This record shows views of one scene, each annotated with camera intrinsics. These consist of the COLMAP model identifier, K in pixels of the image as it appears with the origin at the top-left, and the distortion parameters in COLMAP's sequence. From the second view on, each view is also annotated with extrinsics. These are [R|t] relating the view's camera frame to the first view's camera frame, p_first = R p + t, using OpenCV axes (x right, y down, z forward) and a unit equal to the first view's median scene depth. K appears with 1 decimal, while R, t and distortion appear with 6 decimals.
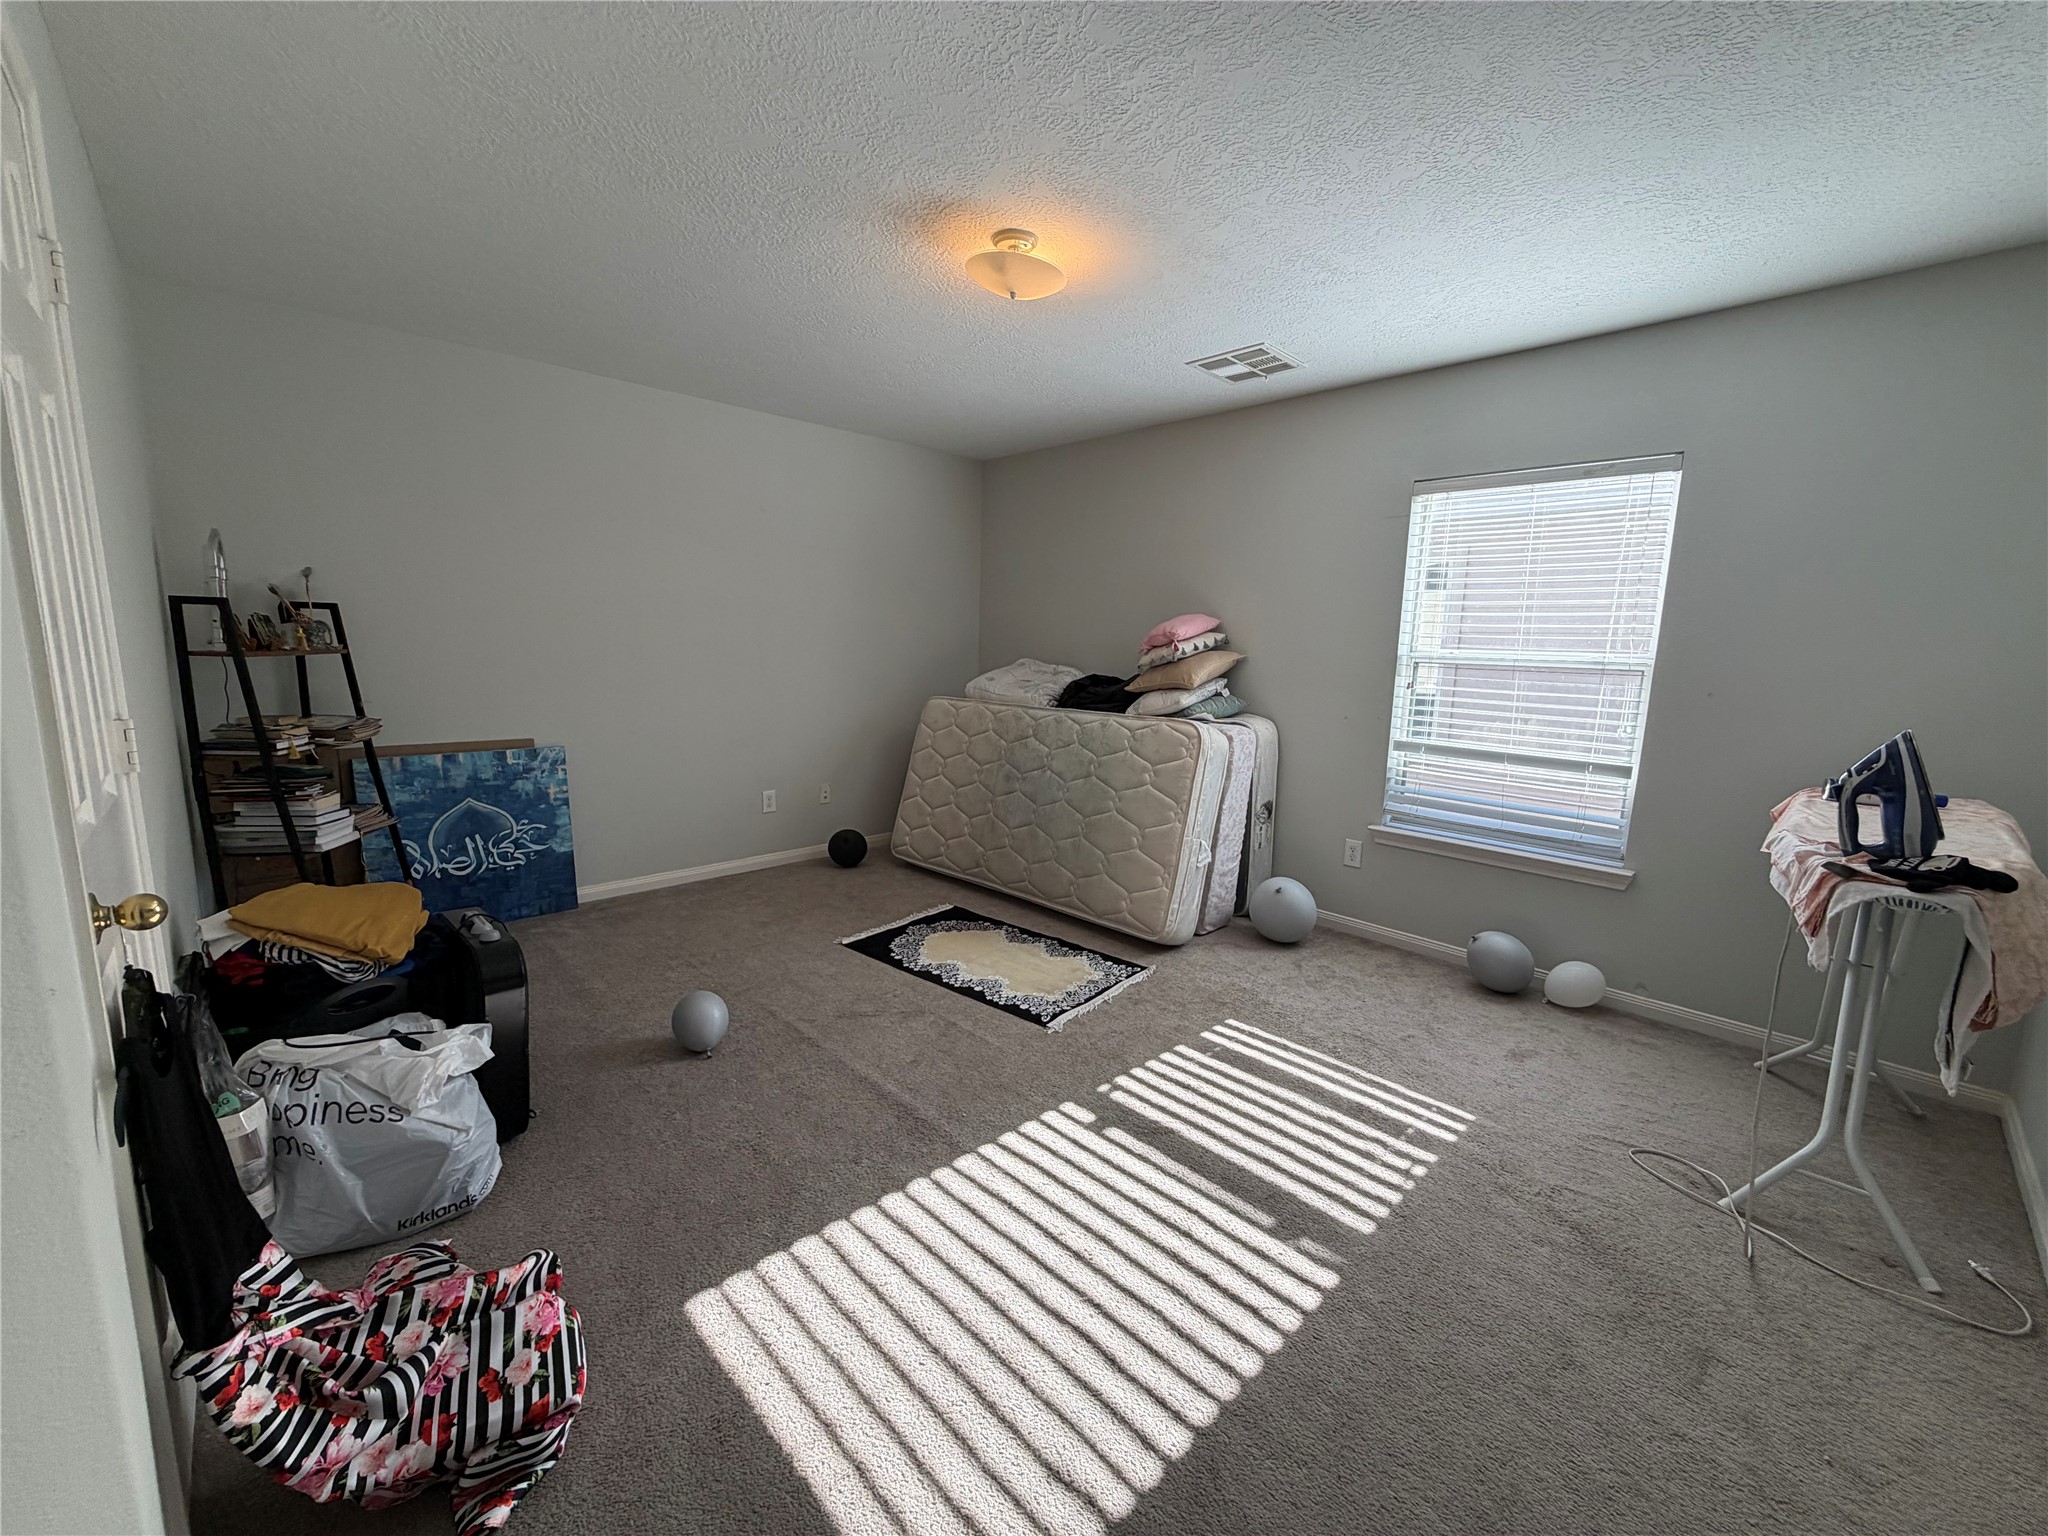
lens RADIAL K [[823.0, 0, 1018.7], [0, 823.0, 763.1], [0, 0, 1]] dist [-0.000151, -0.000413]
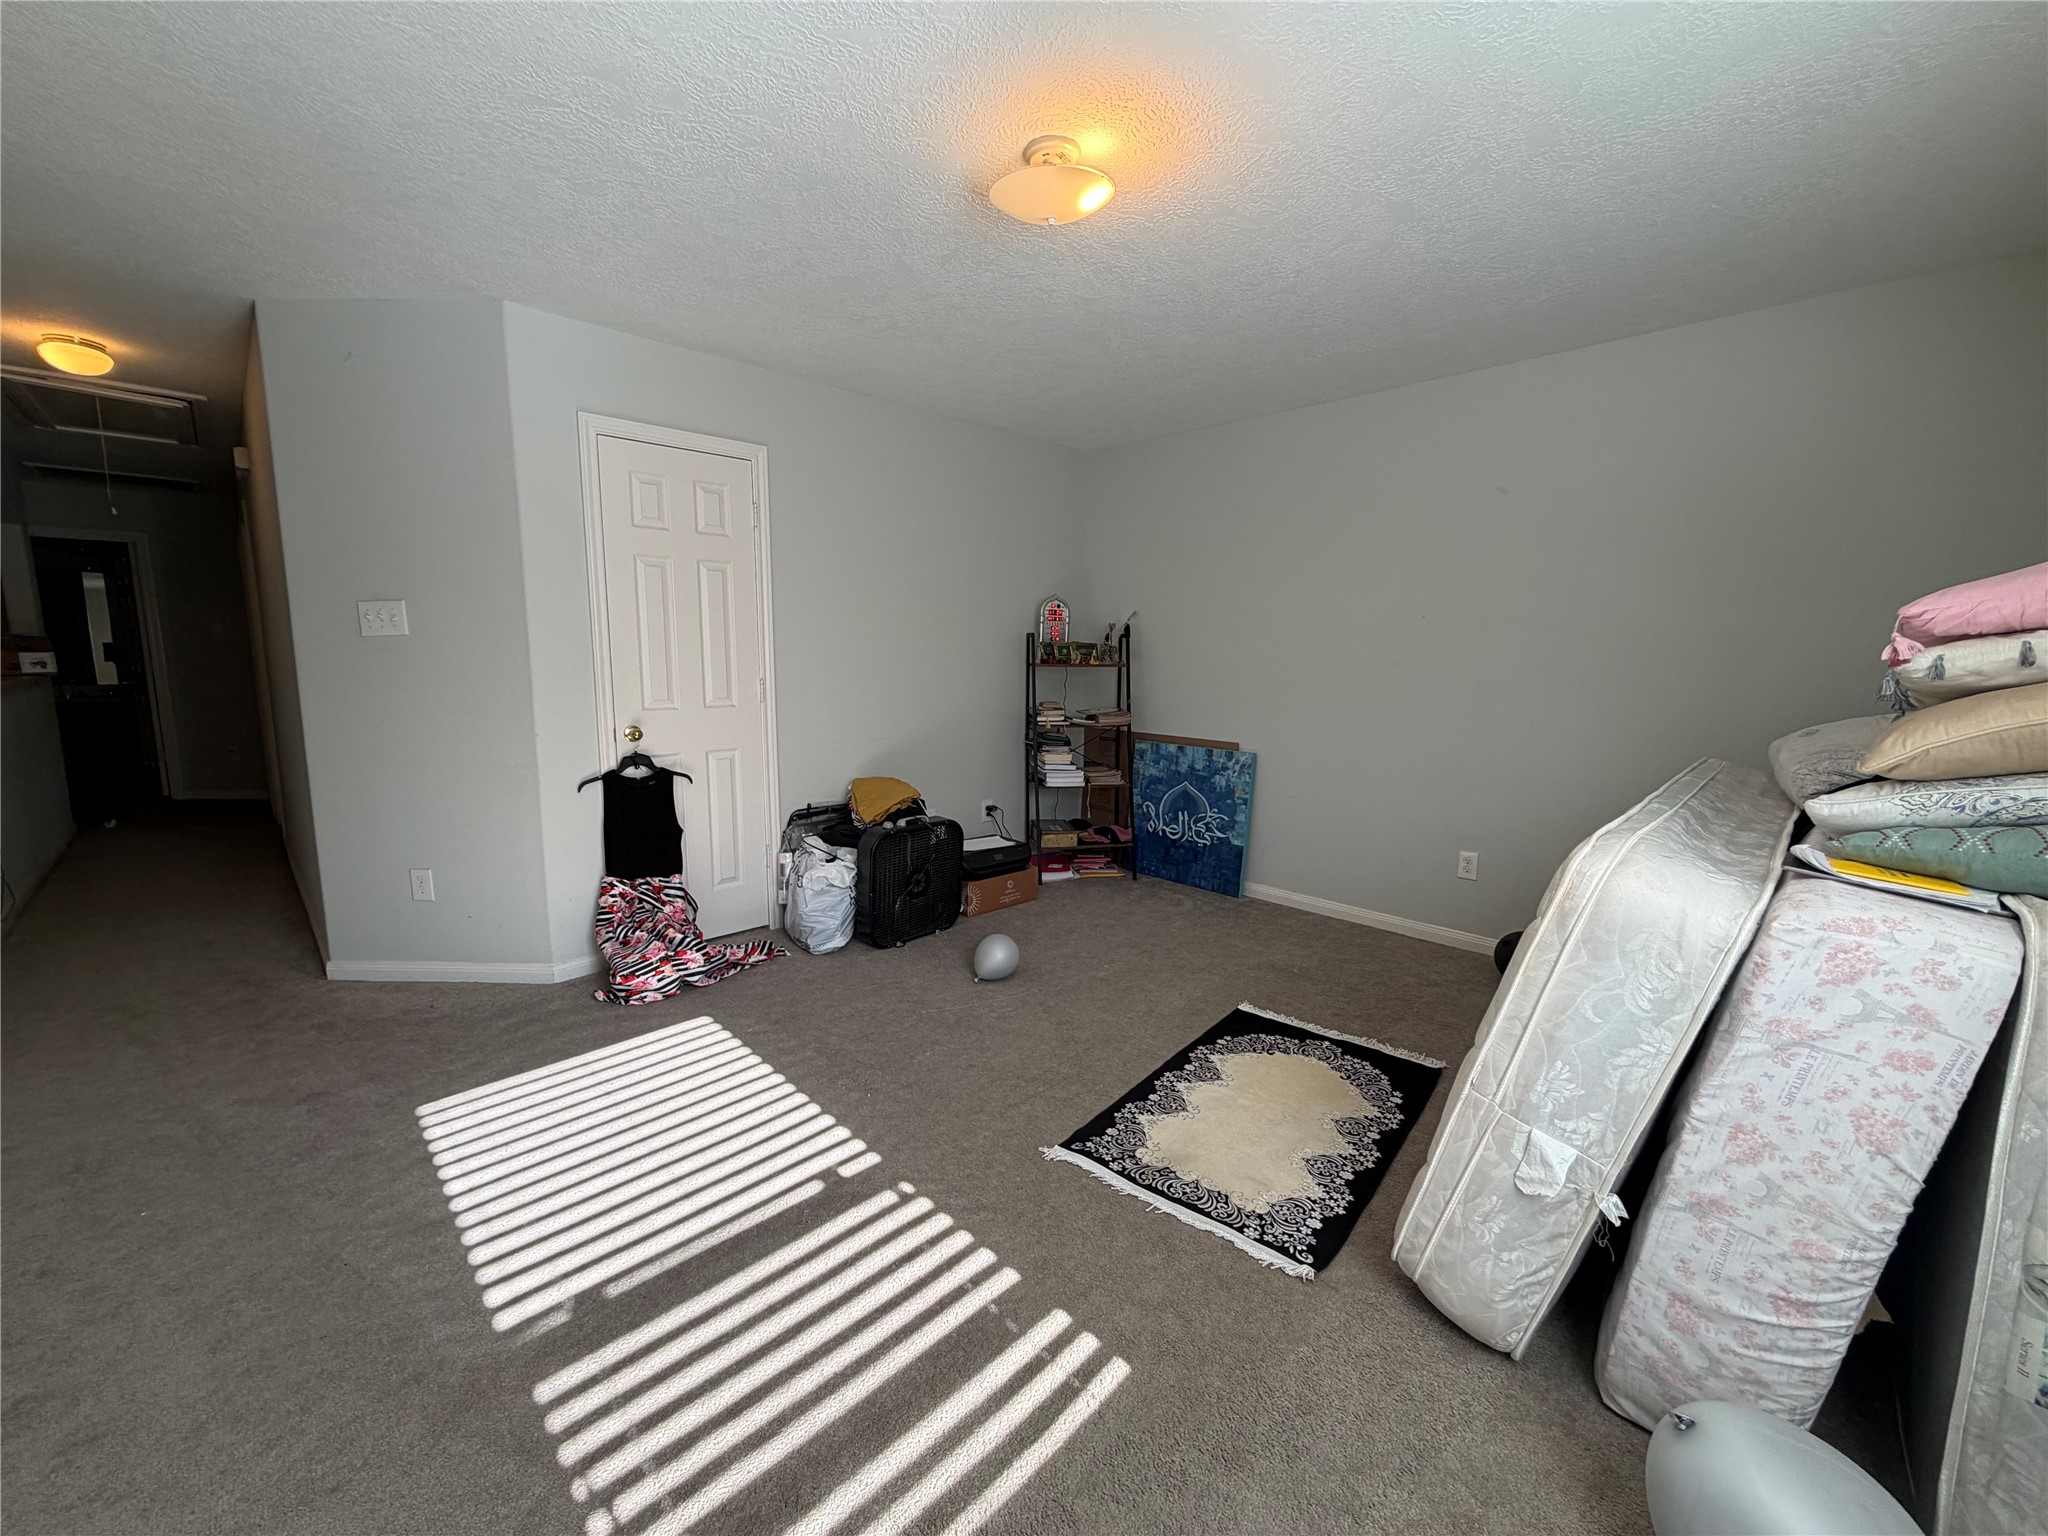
lens RADIAL K [[823.0, 0, 1018.7], [0, 823.0, 765.0], [0, 0, 1]] dist [-0.000151, -0.000413]
pose [[0.000526, 0.115043, -0.993360, 0.604854], [-0.163388, 0.980021, 0.113412, -0.085986], [0.986562, 0.162244, 0.019312, 0.721862]]
